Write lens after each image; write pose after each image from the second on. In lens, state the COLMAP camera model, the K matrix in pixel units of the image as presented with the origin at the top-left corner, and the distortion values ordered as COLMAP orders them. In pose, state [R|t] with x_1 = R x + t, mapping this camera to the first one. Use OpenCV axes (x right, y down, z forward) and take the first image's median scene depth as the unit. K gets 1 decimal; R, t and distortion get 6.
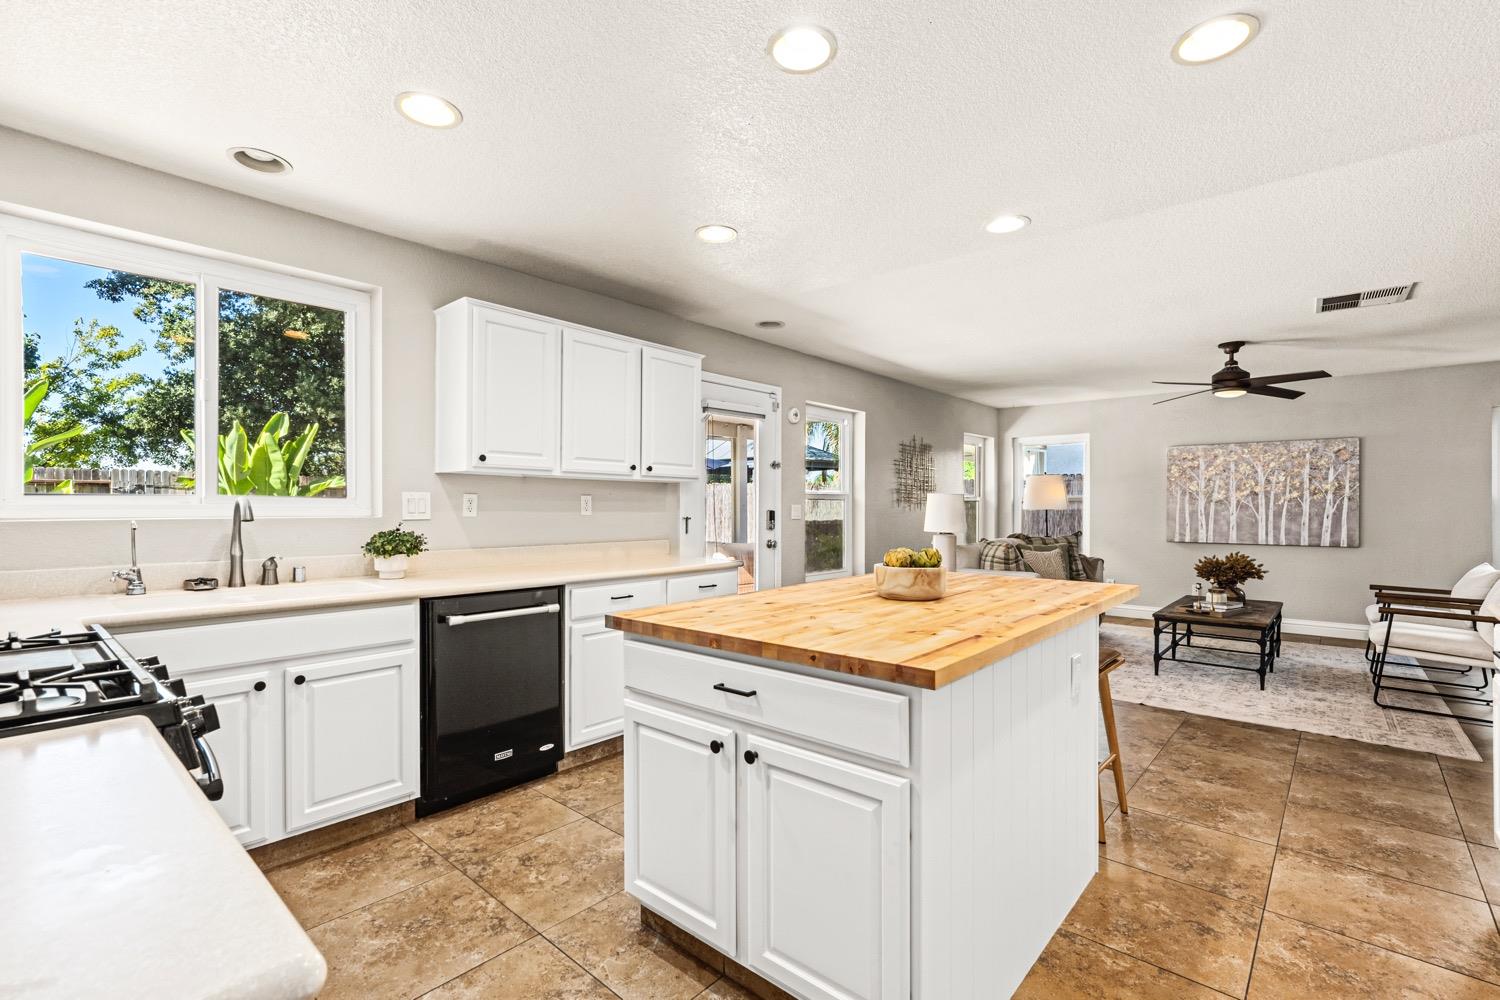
lens RADIAL K [[672.7, 0, 745.6], [0, 672.7, 504.0], [0, 0, 1]] dist [0.002148, 0.000250]
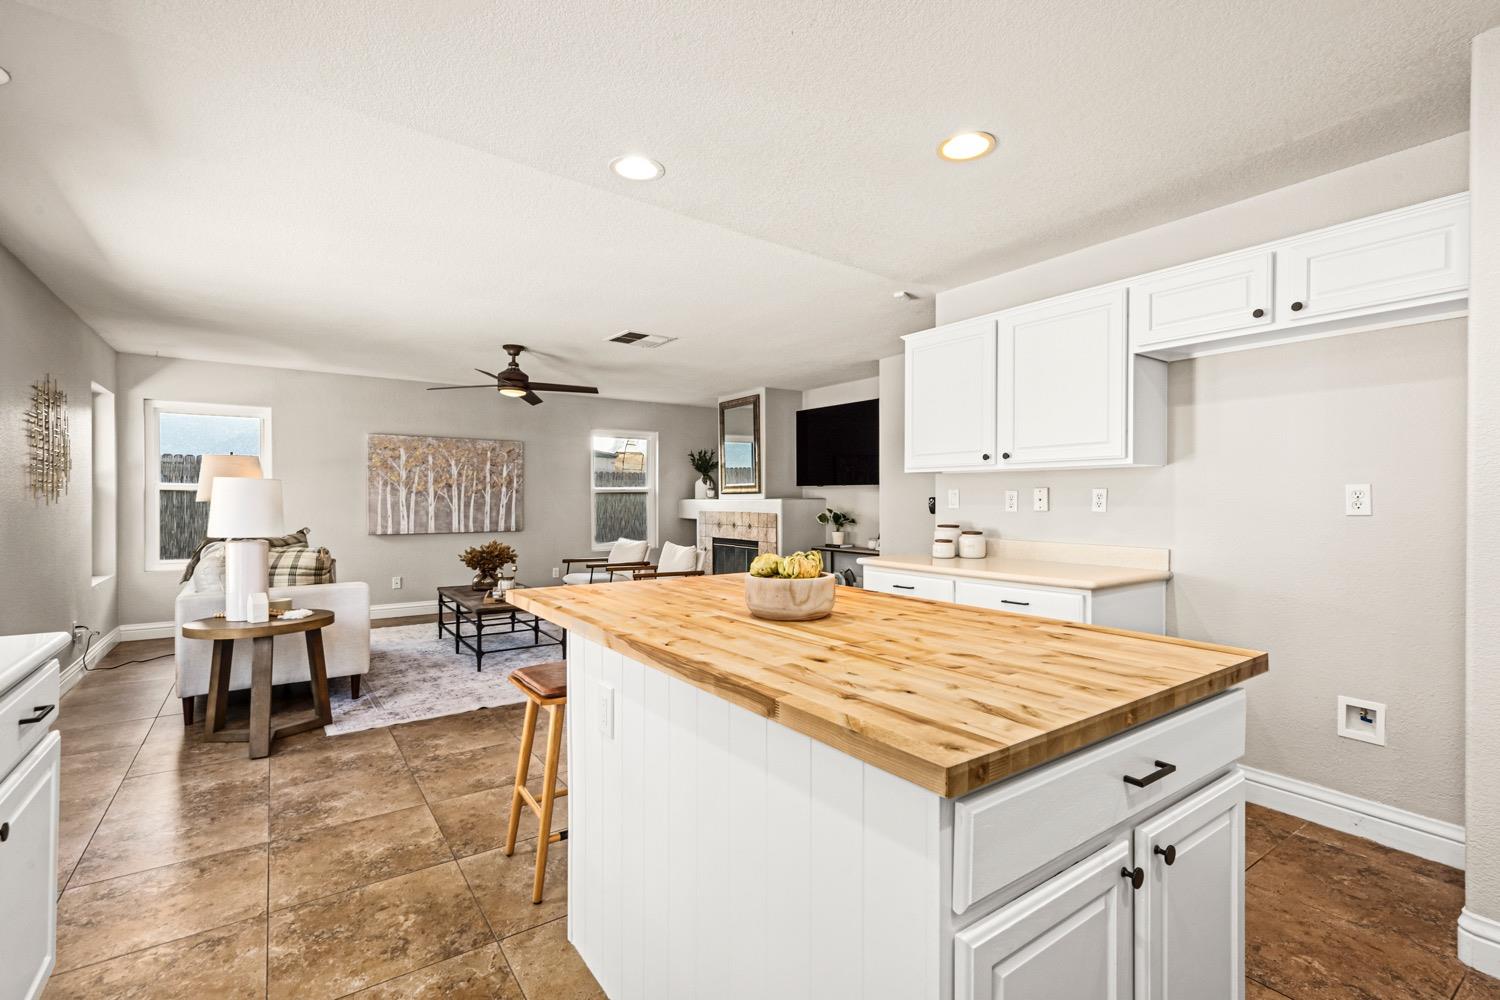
lens RADIAL K [[672.7, 0, 749.6], [0, 672.7, 498.4], [0, 0, 1]] dist [0.002148, 0.000250]
pose [[0.225615, -0.000335, 0.974216, -0.191867], [-0.006247, 0.999979, 0.001791, 0.000179], [-0.974196, -0.006490, 0.225609, 0.309916]]
